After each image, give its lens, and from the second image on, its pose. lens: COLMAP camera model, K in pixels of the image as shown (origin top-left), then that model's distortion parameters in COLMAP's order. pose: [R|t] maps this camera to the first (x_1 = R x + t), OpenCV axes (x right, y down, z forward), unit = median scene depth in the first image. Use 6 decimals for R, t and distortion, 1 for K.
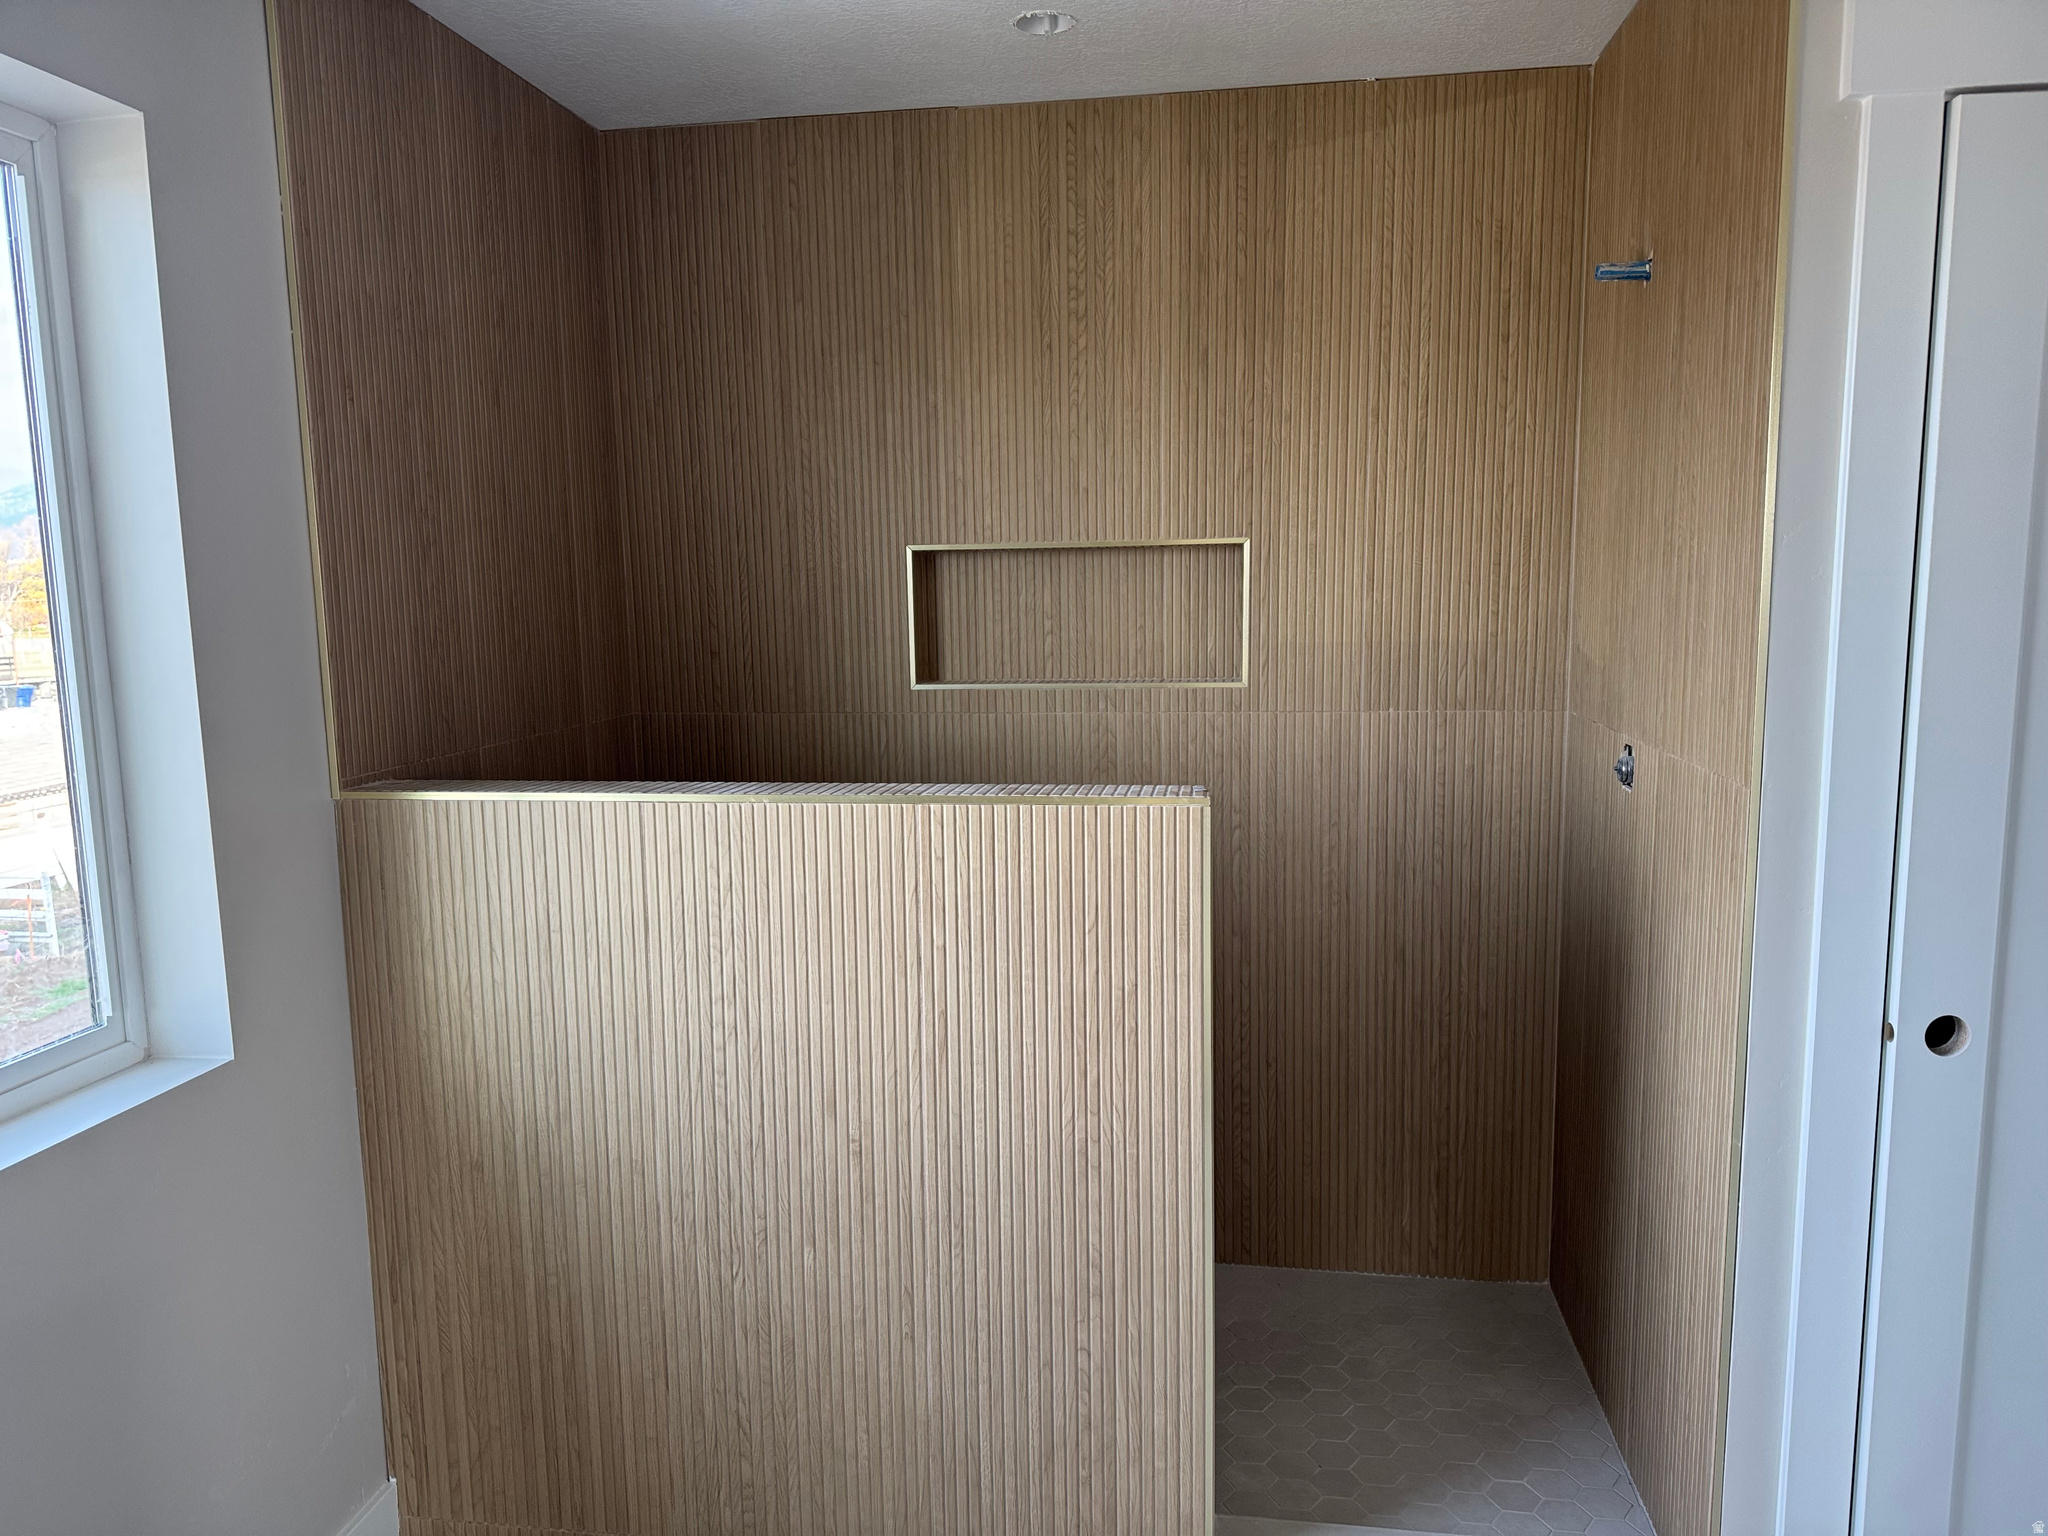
lens RADIAL K [[1427.4, 0, 1017.7], [0, 1427.4, 759.9], [0, 0, 1]] dist [0.170791, -0.320762]
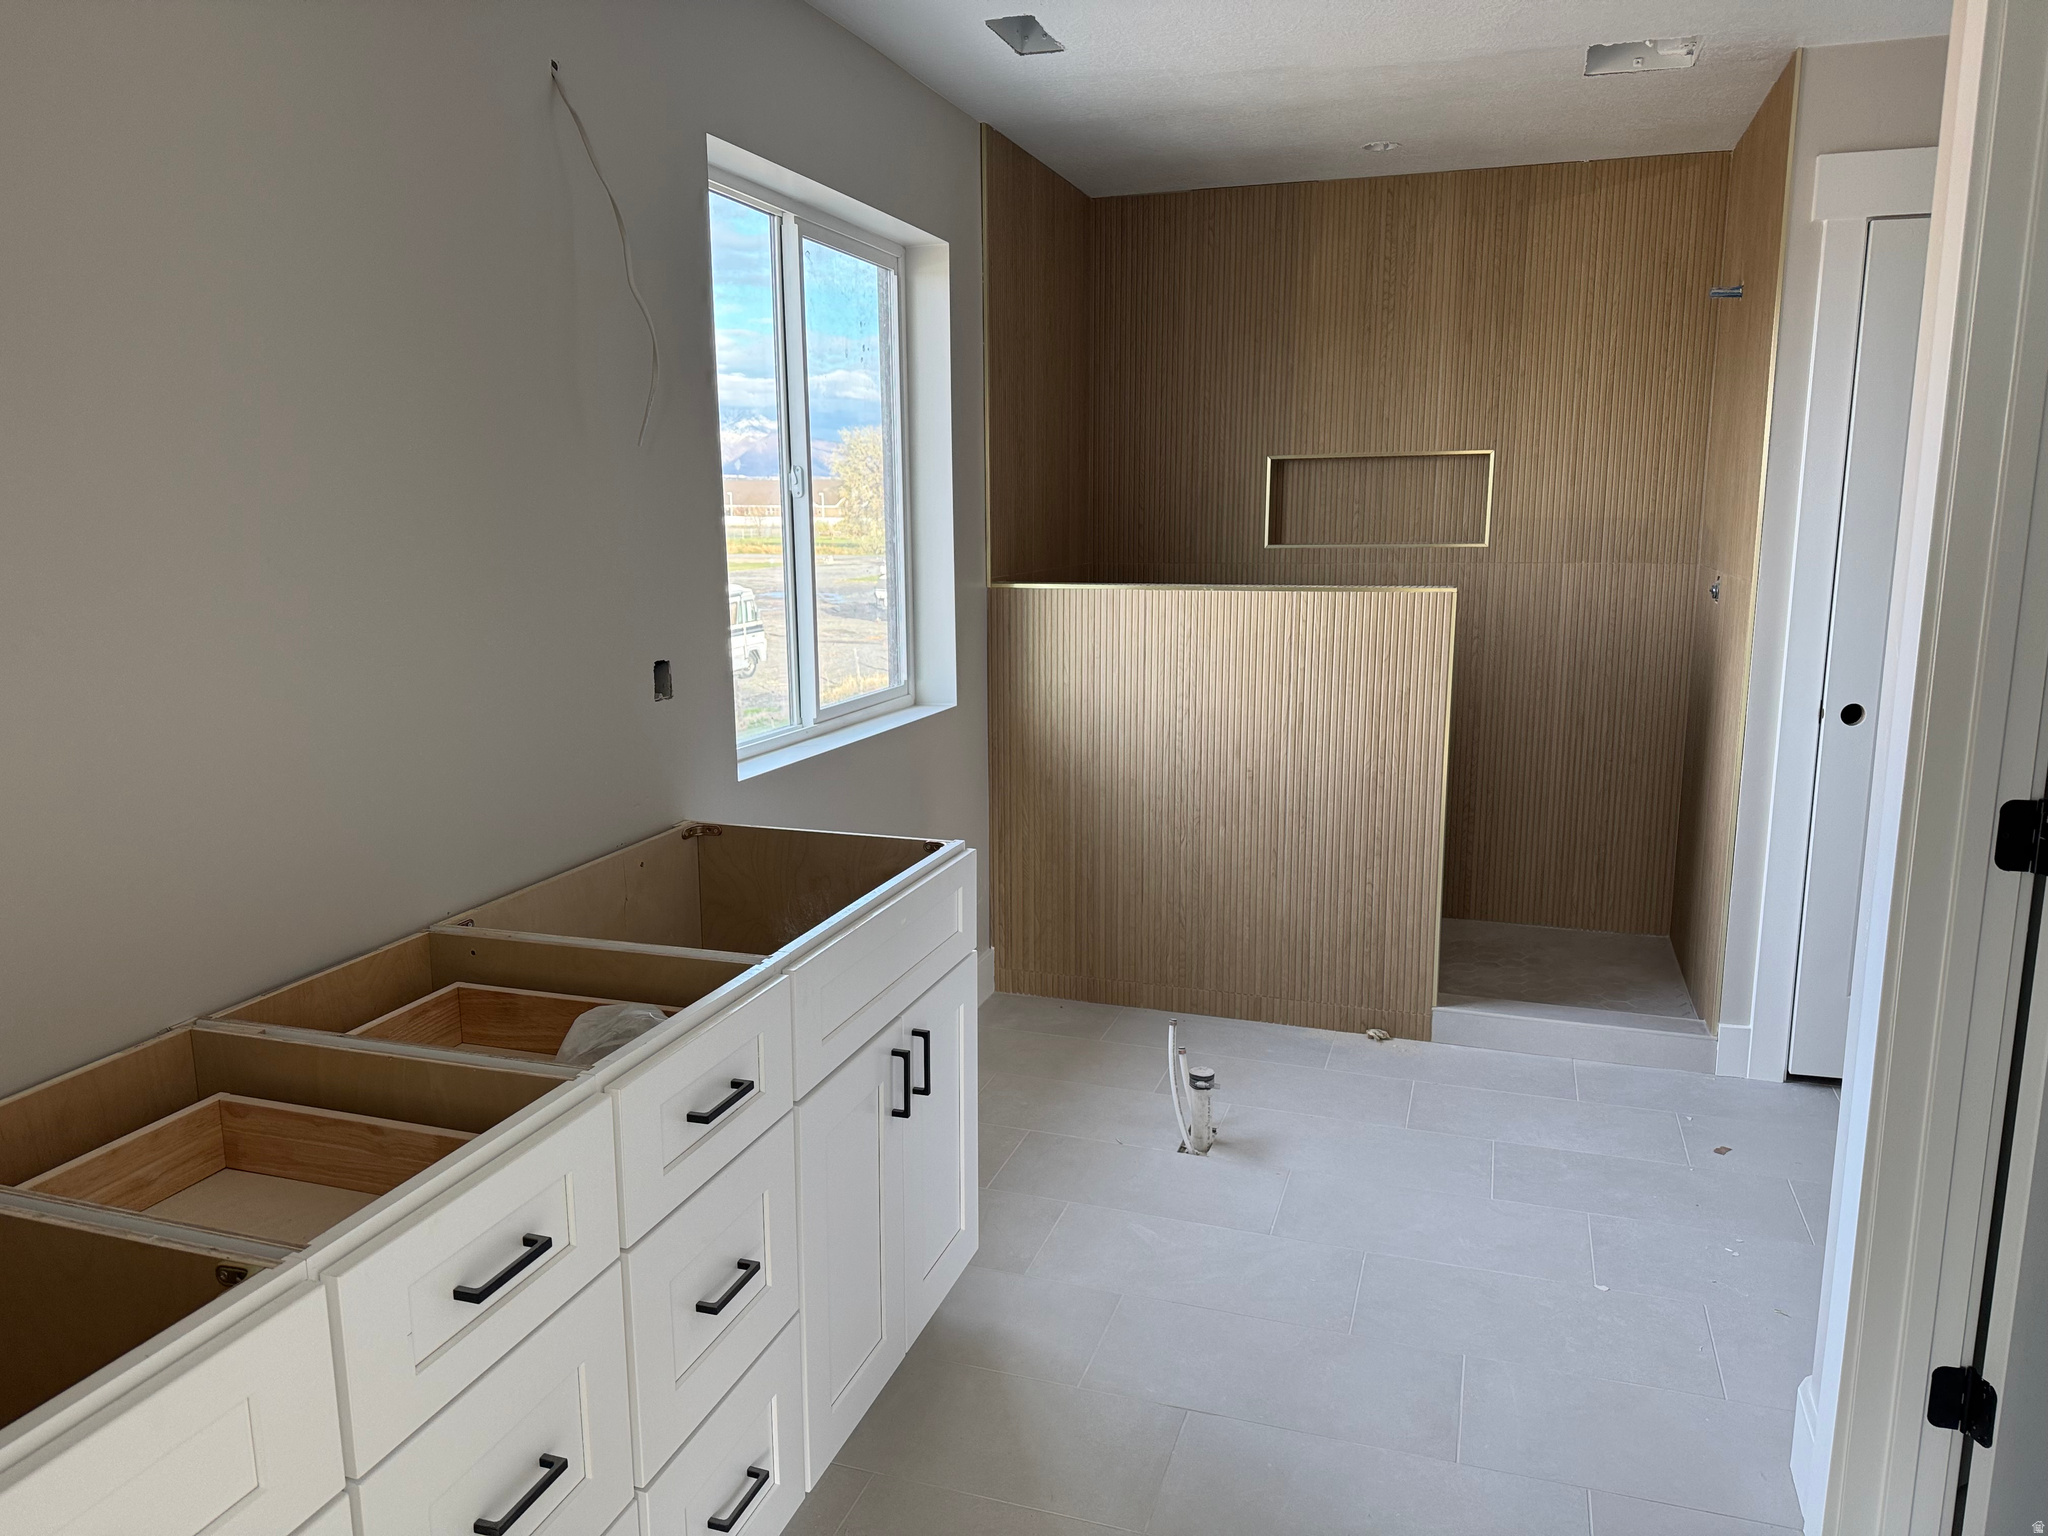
lens RADIAL K [[1427.4, 0, 1017.7], [0, 1427.4, 759.9], [0, 0, 1]] dist [0.170791, -0.320762]
pose [[0.985100, 0.041603, -0.166875, -0.081308], [-0.032583, 0.997875, 0.056432, 0.124151], [0.168868, -0.050154, 0.984362, -0.751203]]
